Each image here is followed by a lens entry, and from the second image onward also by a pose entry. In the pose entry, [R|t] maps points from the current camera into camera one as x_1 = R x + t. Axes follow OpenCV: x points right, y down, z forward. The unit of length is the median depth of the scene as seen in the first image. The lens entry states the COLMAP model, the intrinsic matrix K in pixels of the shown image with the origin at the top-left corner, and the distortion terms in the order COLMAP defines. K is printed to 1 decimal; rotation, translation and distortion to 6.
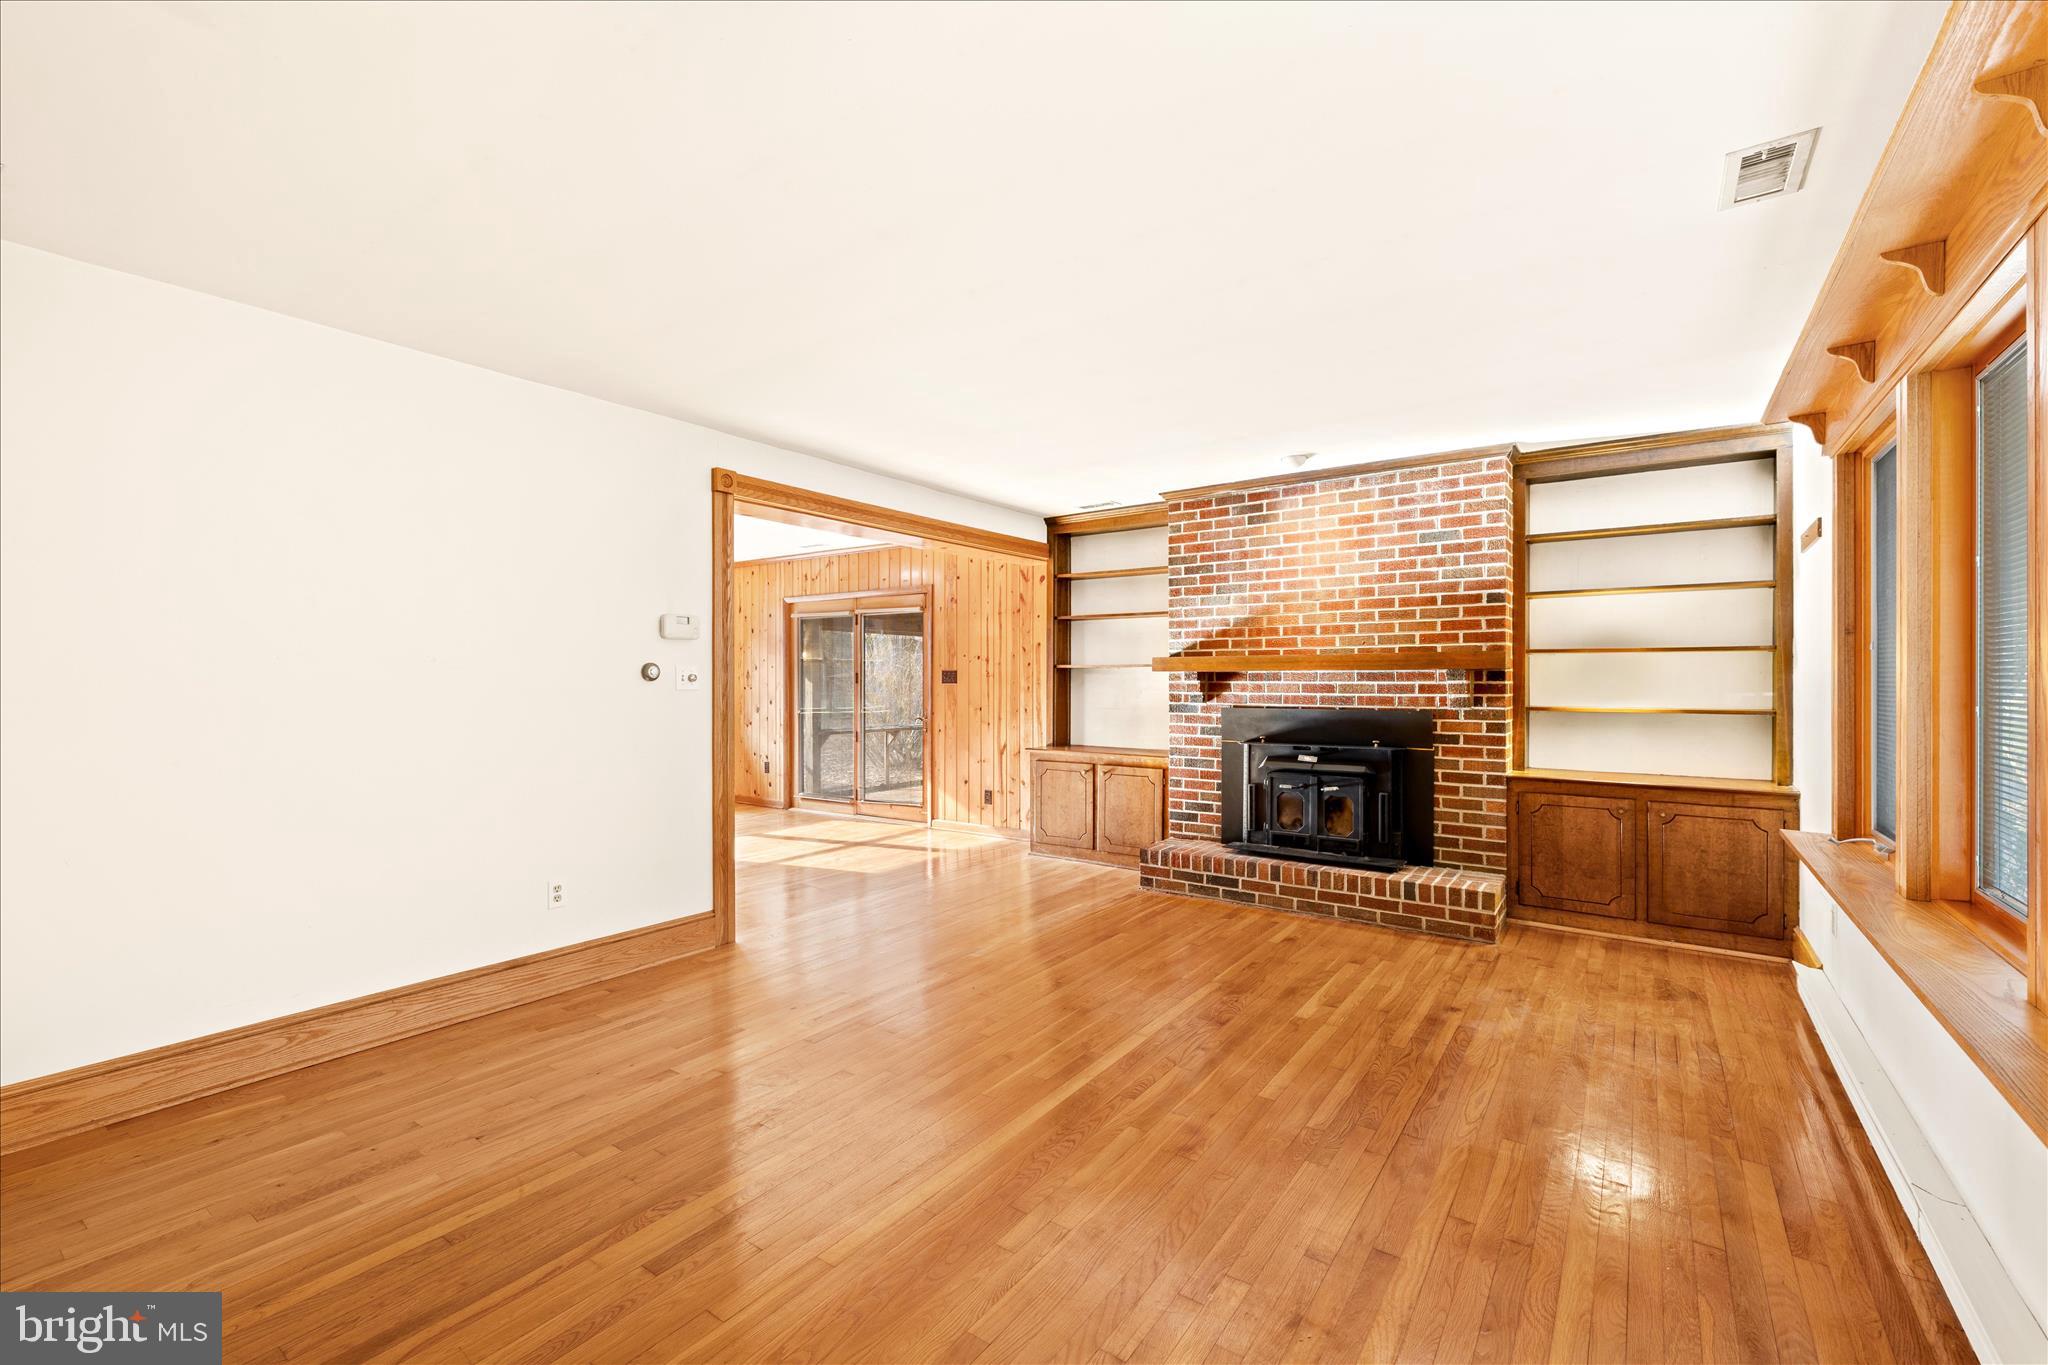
lens RADIAL K [[870.8, 0, 1020.4], [0, 870.8, 681.0], [0, 0, 1]] dist [-0.000207, 0.000619]
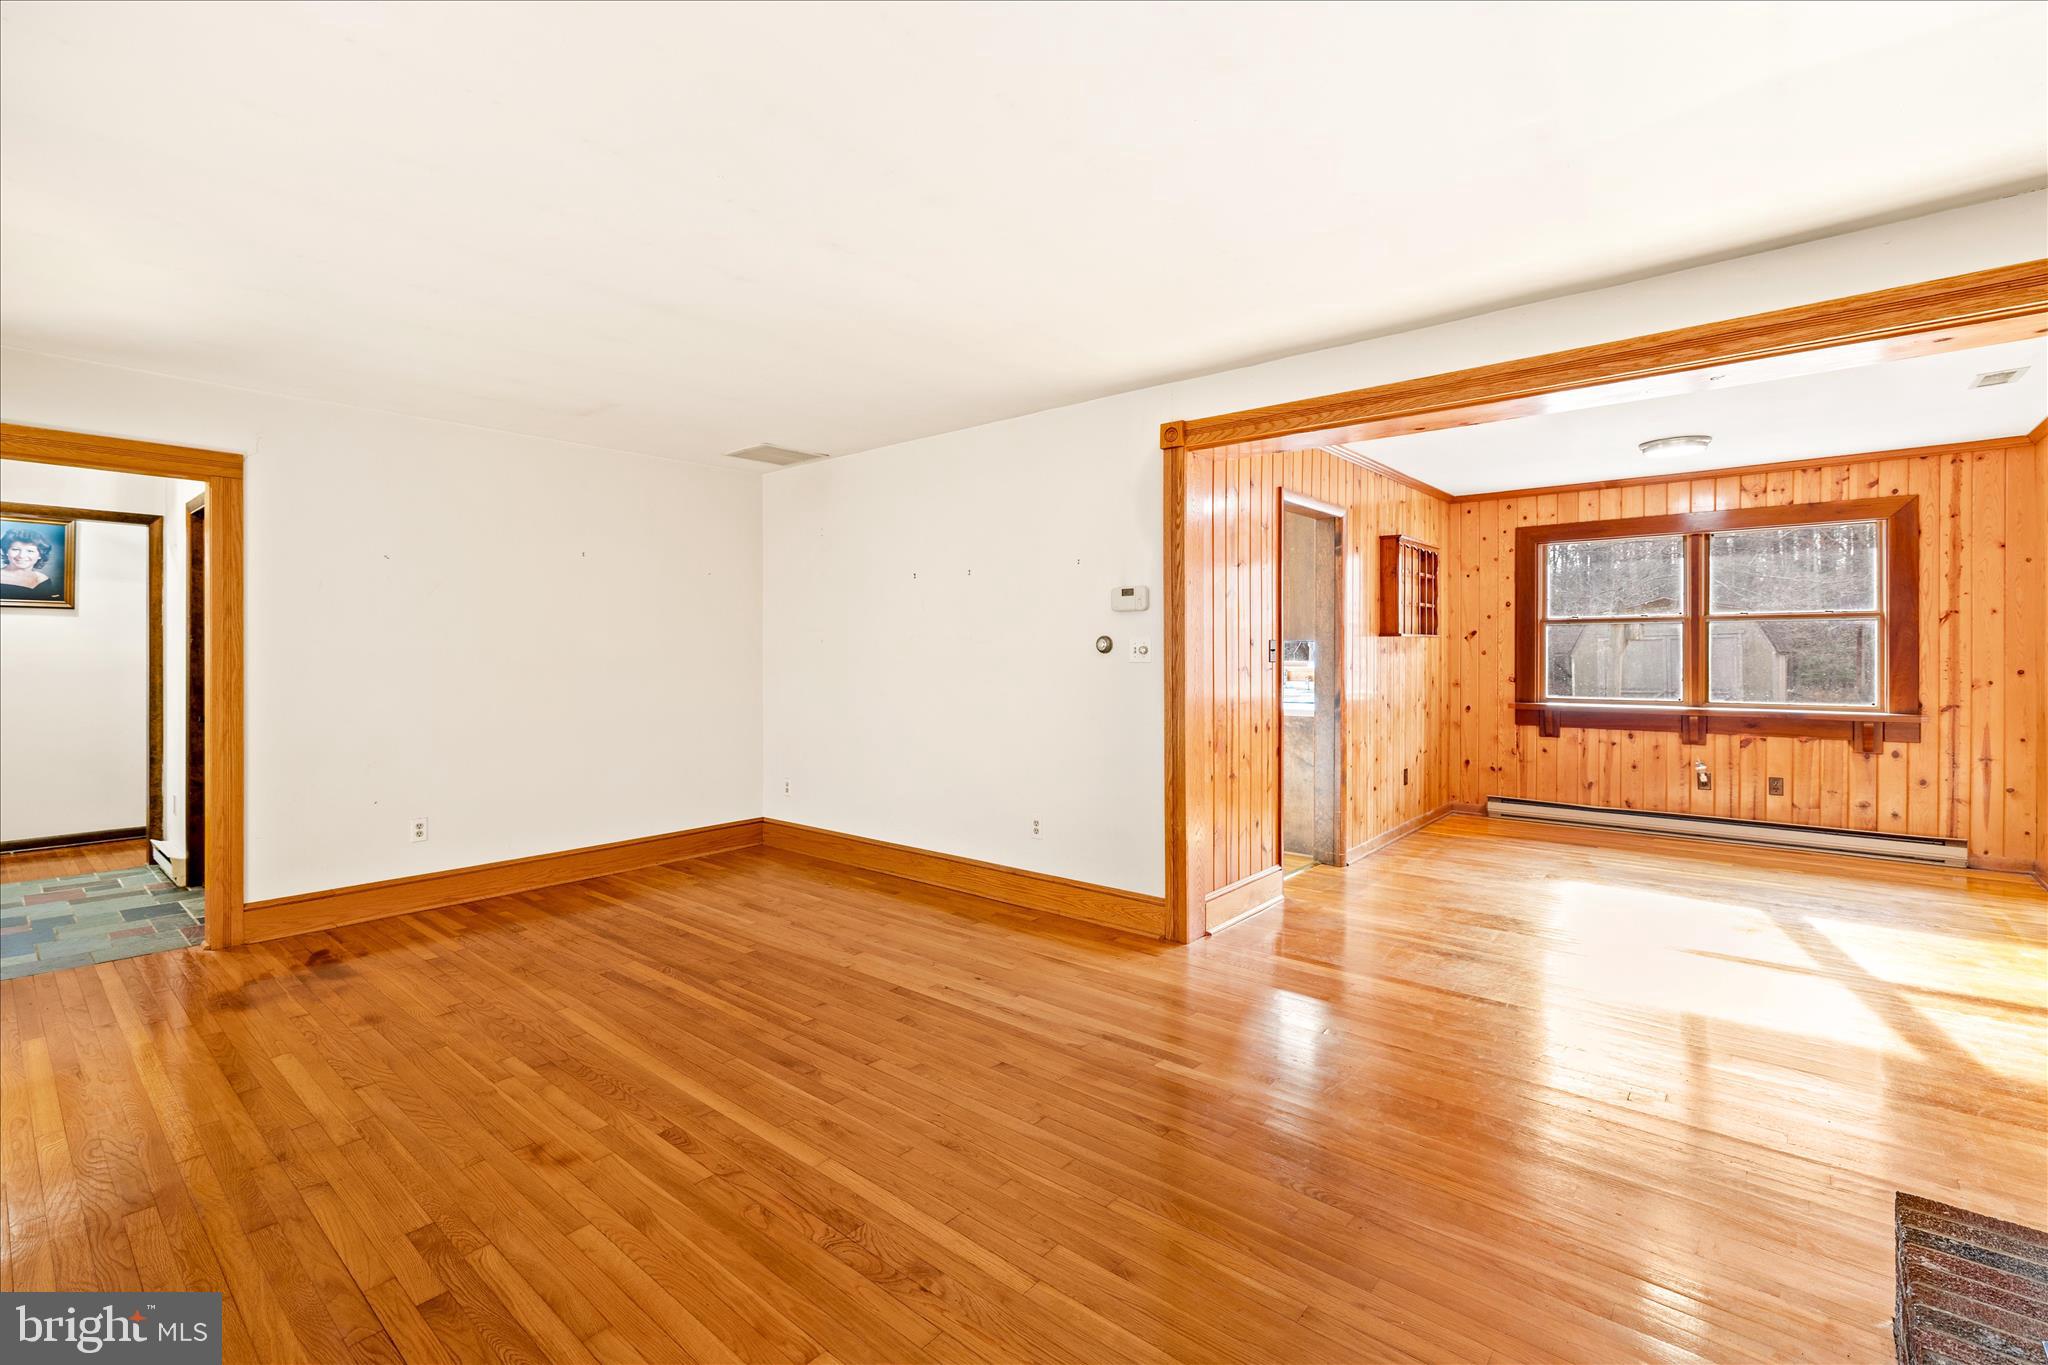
lens RADIAL K [[919.6, 0, 979.3], [0, 919.6, 655.2], [0, 0, 1]] dist [0.000996, 0.000366]
pose [[-0.113714, 0.005516, -0.993498, 0.575385], [0.001164, 0.999985, 0.005418, -0.003336], [0.993513, -0.000541, -0.113719, 0.811731]]
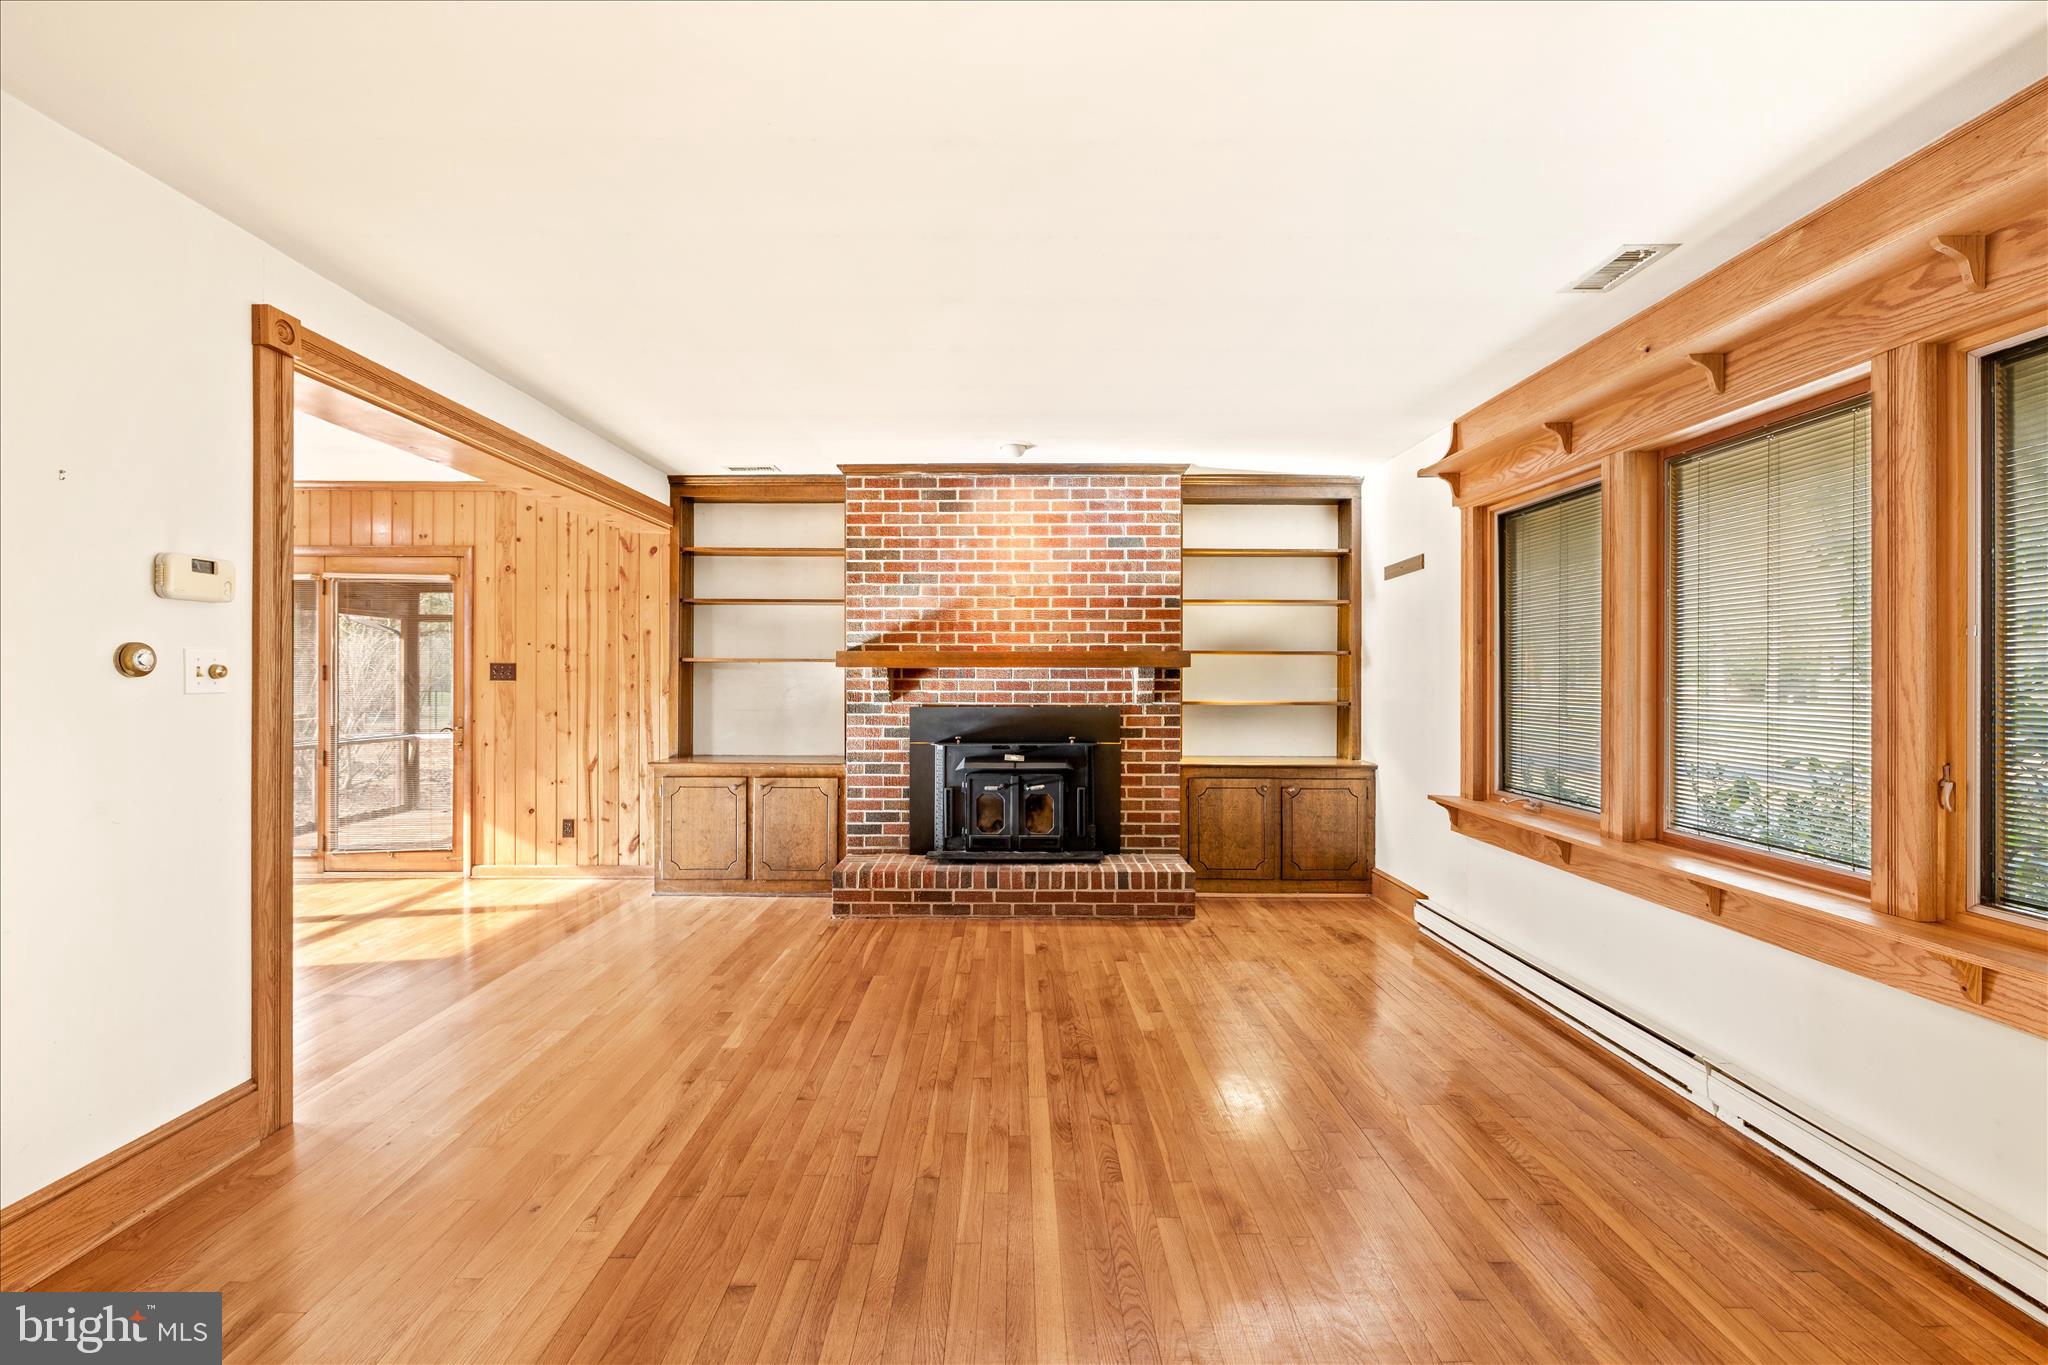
lens RADIAL K [[870.8, 0, 1017.3], [0, 870.8, 676.8], [0, 0, 1]] dist [-0.000207, 0.000619]
pose [[0.811734, 0.002490, 0.584022, -0.249473], [-0.001945, 0.999997, -0.001561, -0.000068], [-0.584024, 0.000132, 0.811737, 0.217810]]
